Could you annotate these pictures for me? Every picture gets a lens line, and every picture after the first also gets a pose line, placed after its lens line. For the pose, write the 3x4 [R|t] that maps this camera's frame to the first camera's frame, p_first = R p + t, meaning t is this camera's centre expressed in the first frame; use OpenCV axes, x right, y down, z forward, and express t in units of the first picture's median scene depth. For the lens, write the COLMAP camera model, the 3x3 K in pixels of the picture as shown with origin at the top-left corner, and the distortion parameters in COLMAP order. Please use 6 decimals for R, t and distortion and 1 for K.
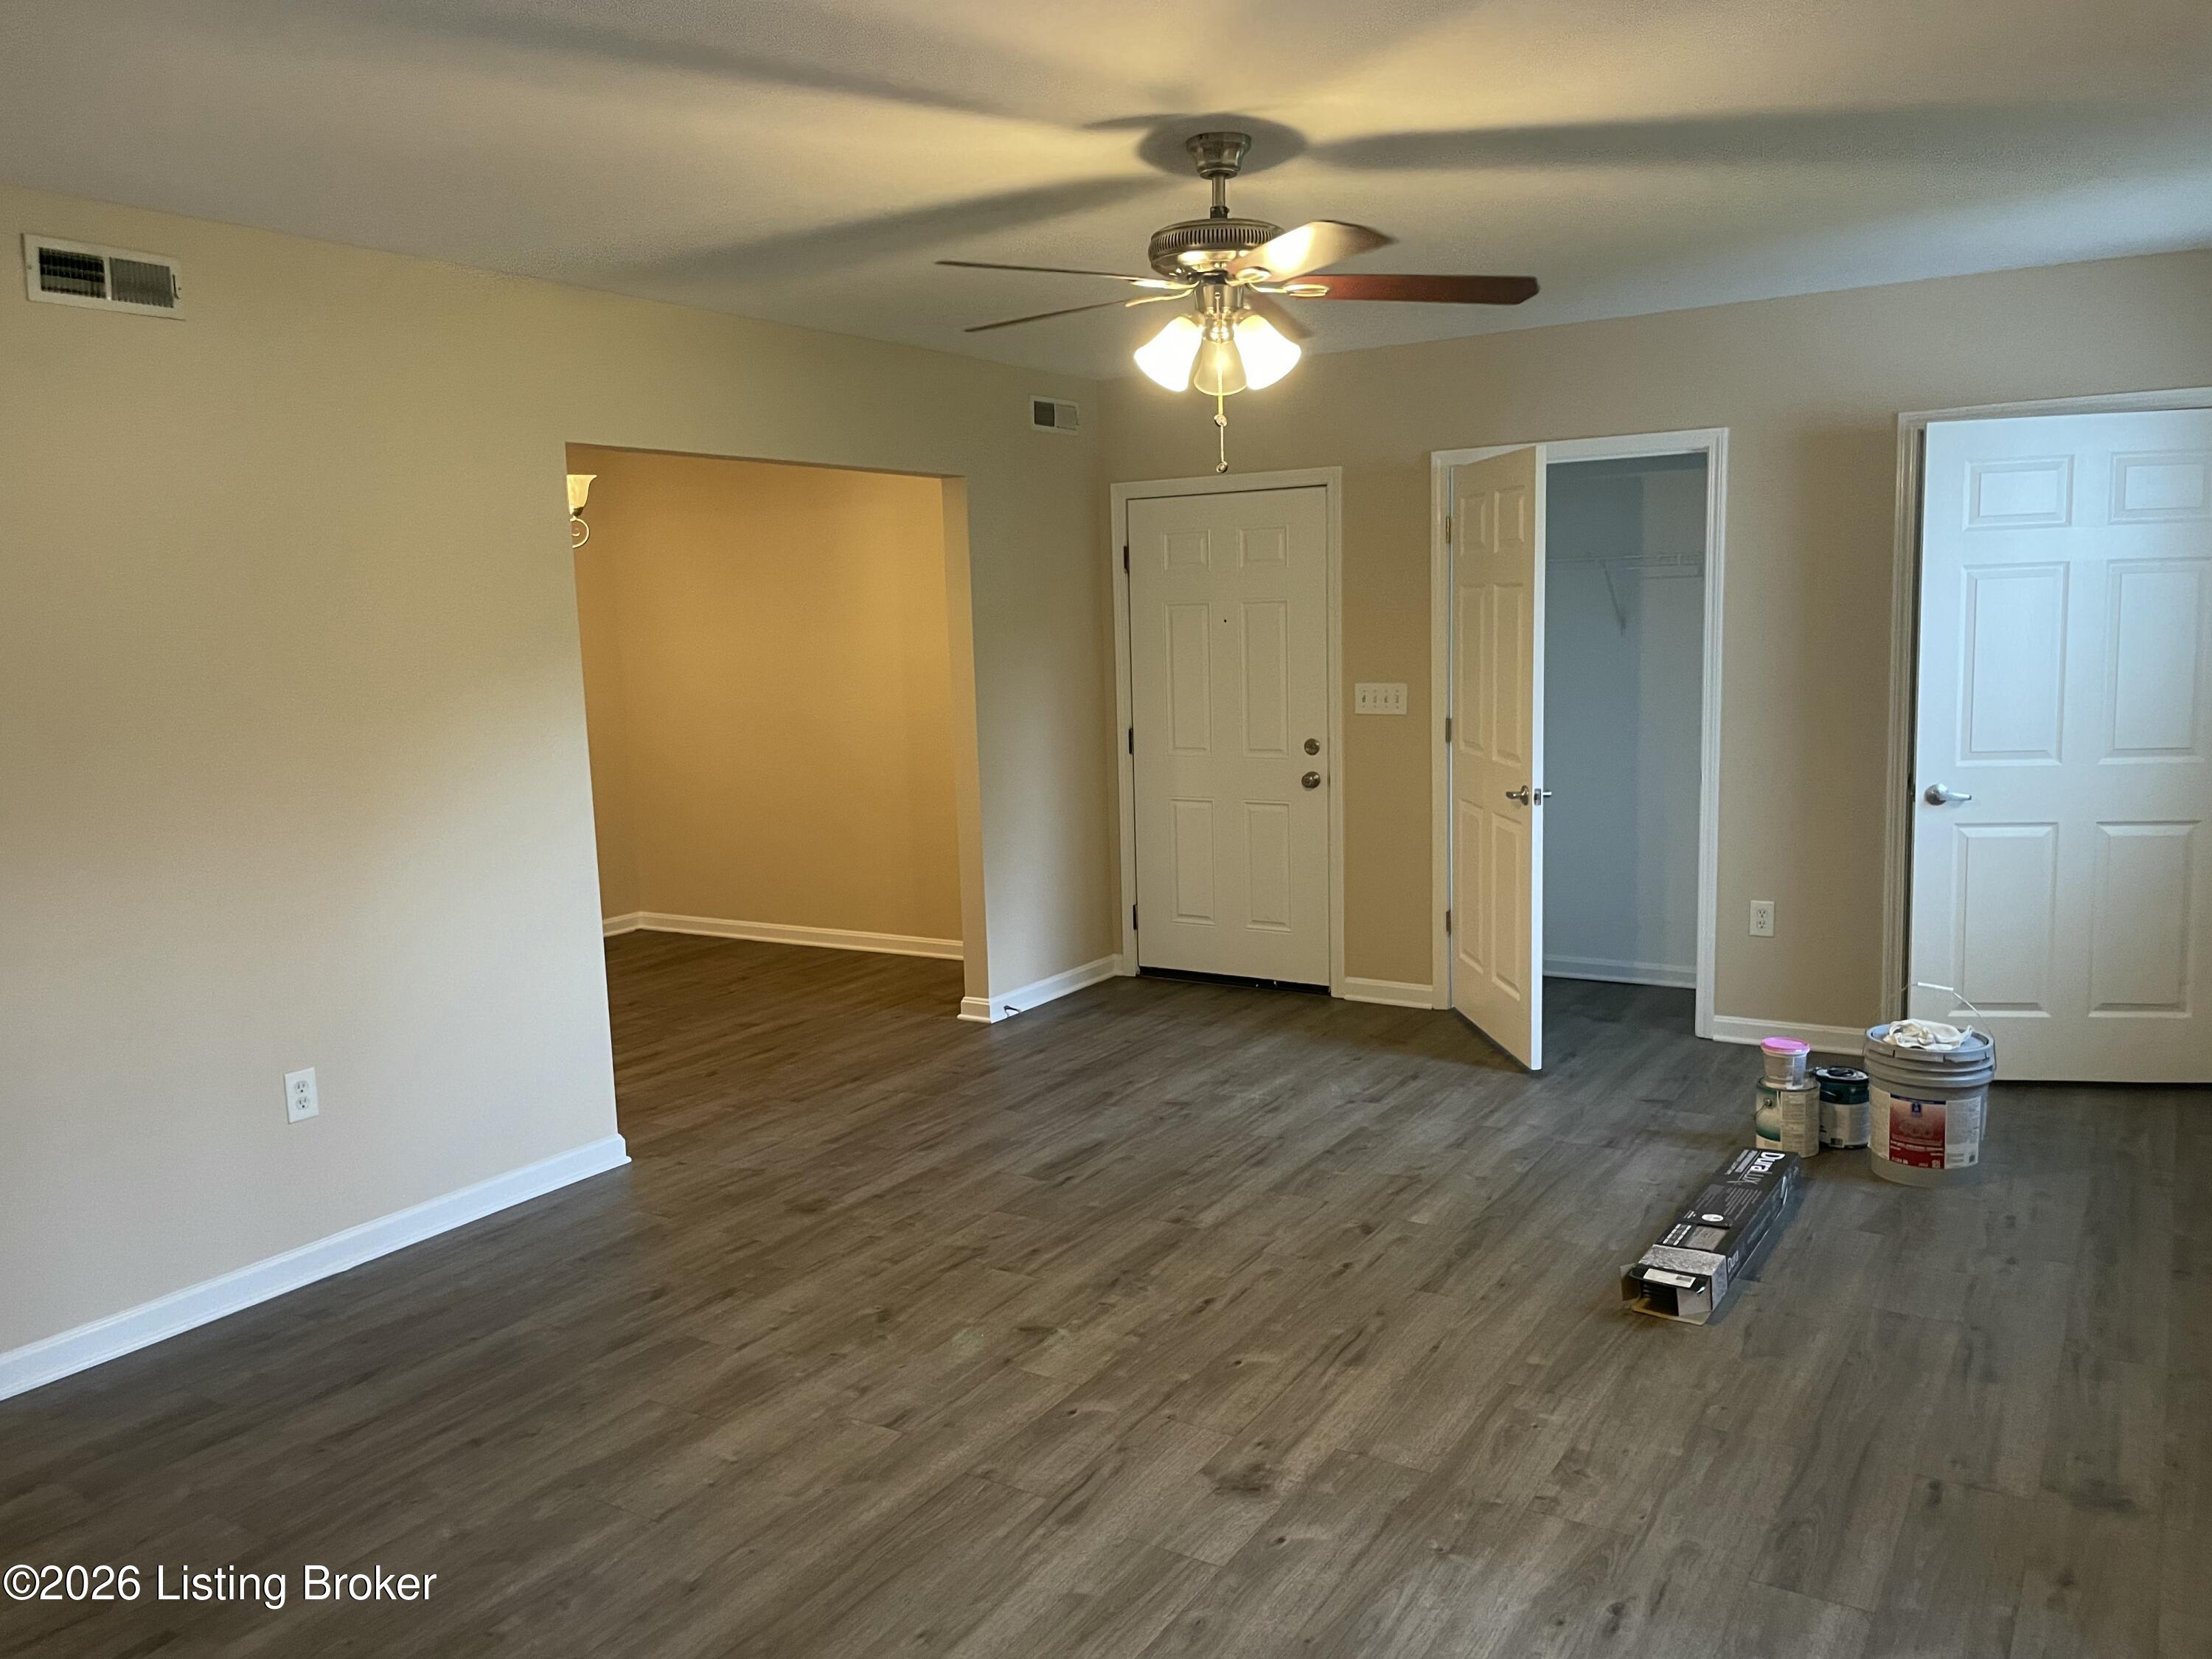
lens RADIAL K [[1702.2, 0, 1106.6], [0, 1702.2, 831.7], [0, 0, 1]] dist [0.062284, -0.090410]
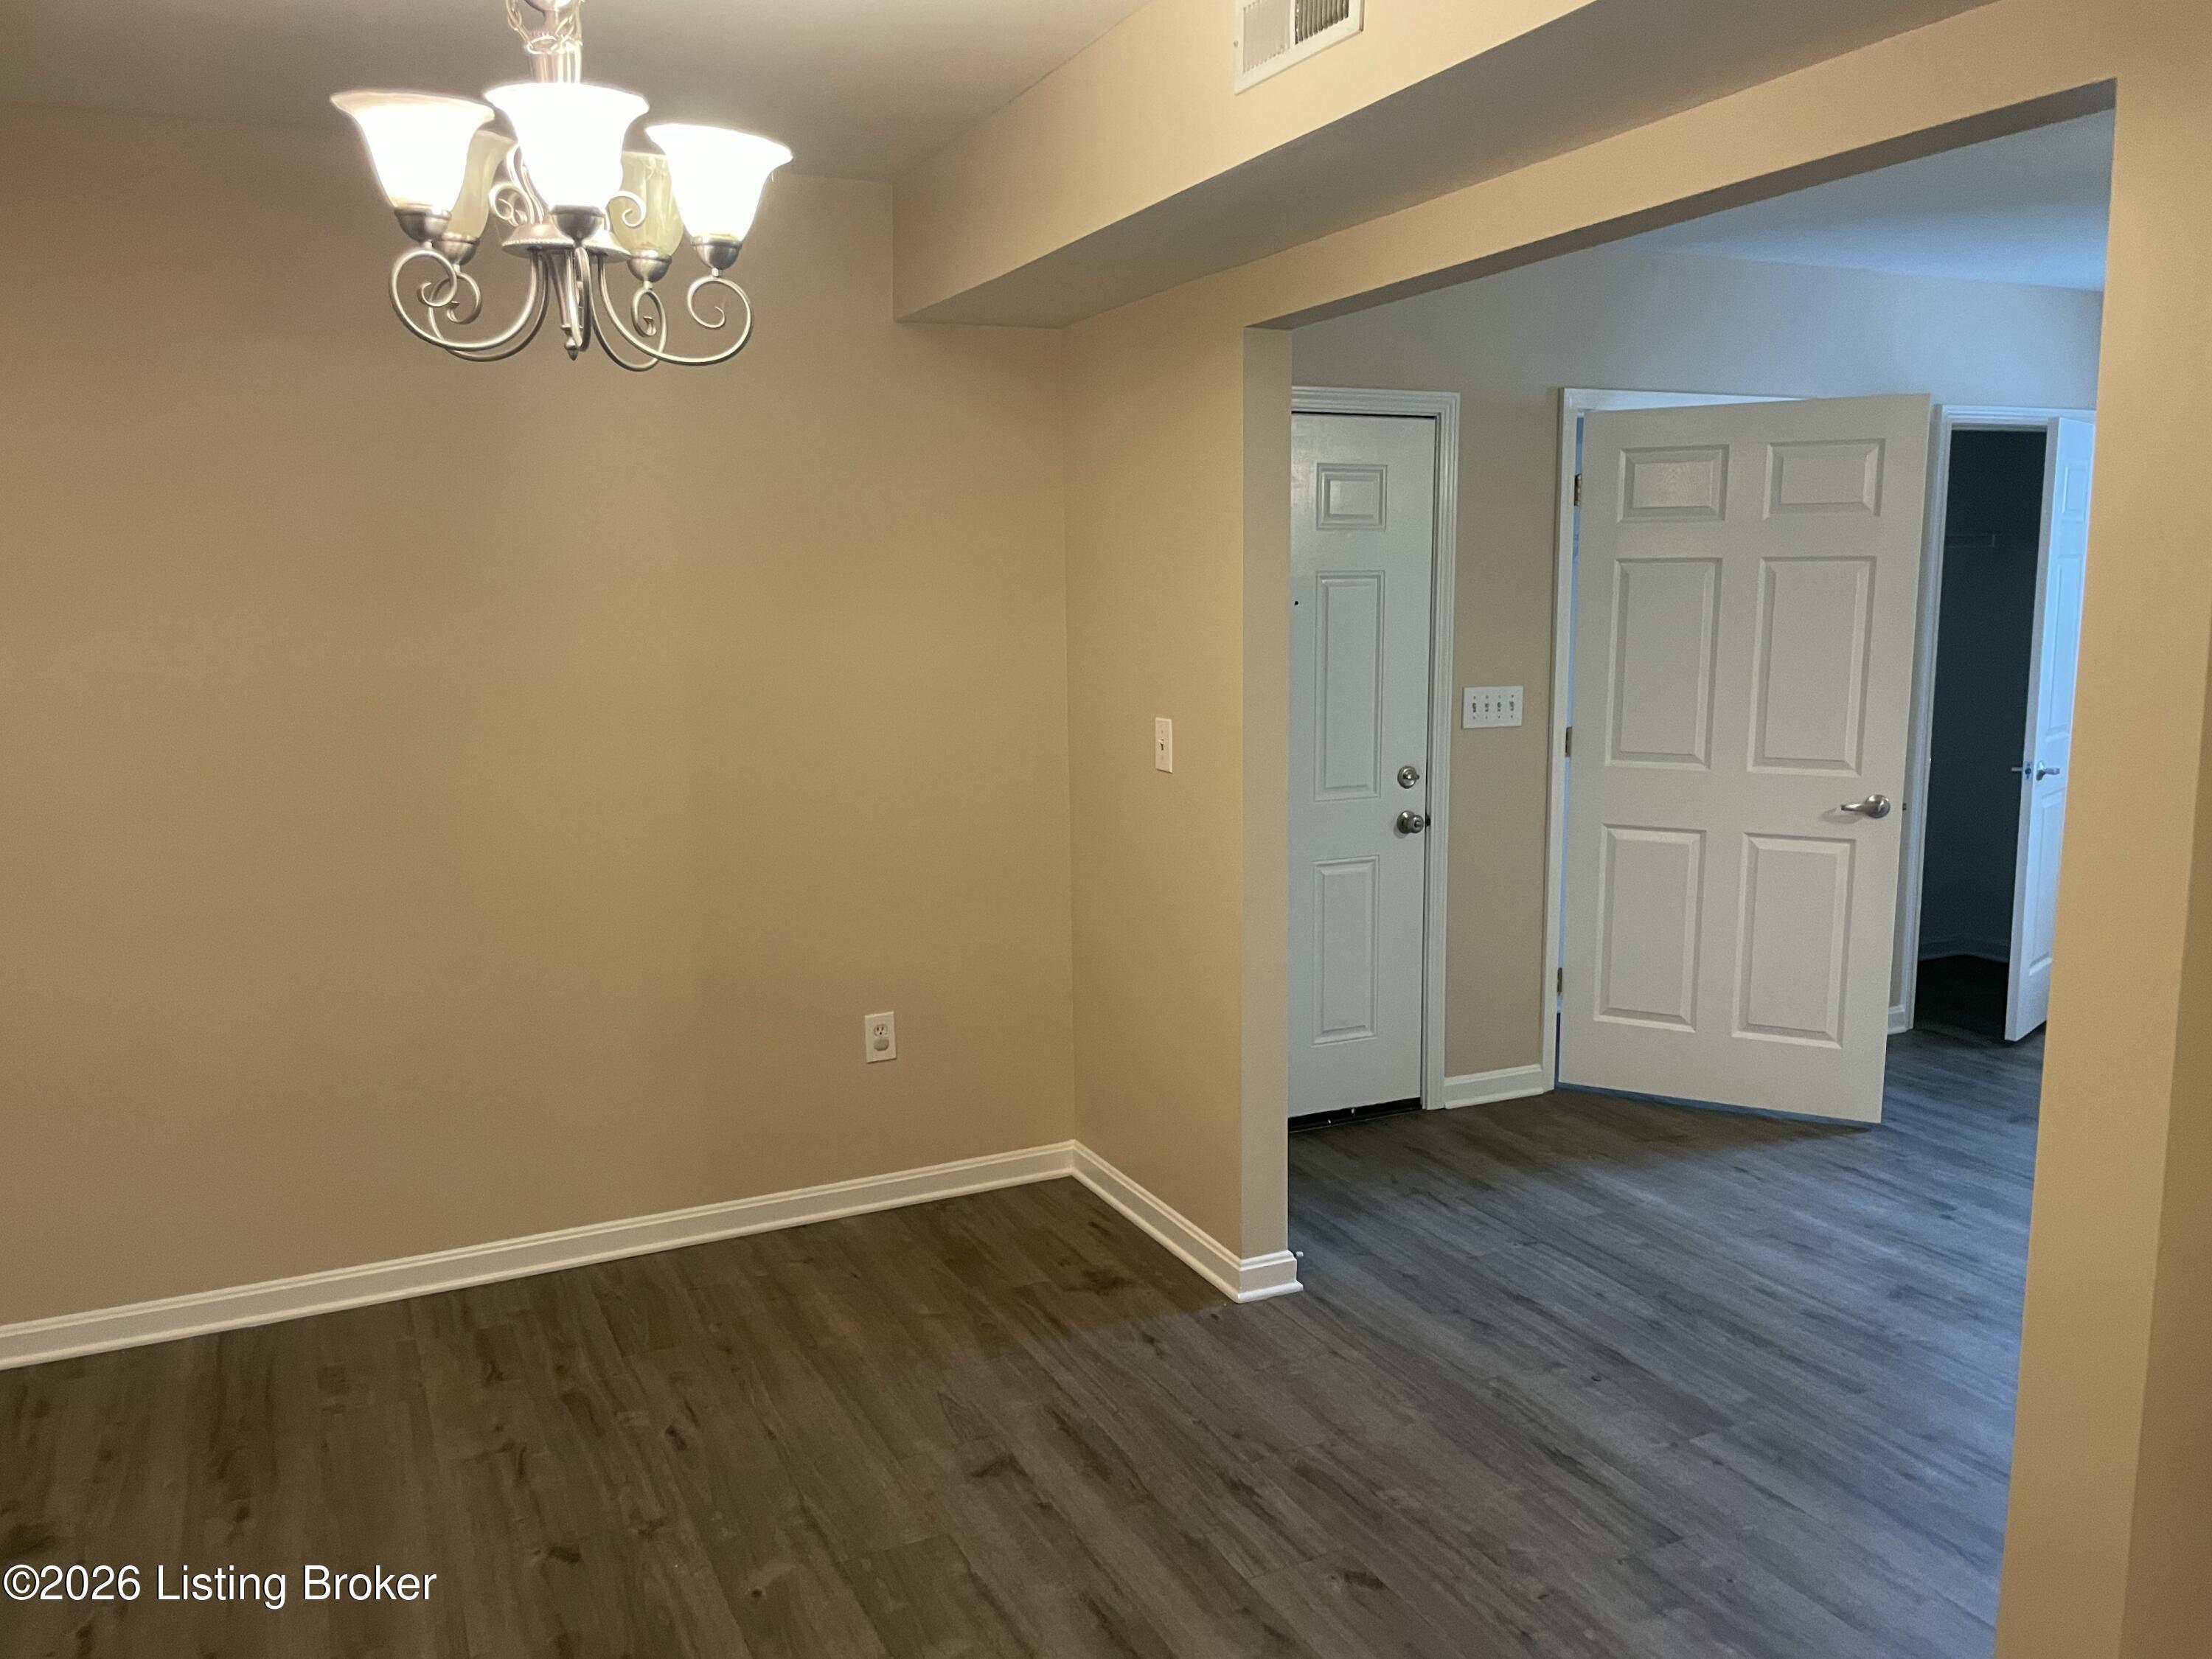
lens RADIAL K [[1702.2, 0, 1111.6], [0, 1702.2, 838.0], [0, 0, 1]] dist [0.062284, -0.090410]
pose [[0.536195, -0.101010, 0.838029, -0.988629], [0.106111, 0.993004, 0.051797, -0.132232], [-0.837398, 0.061150, 0.543162, 1.254521]]
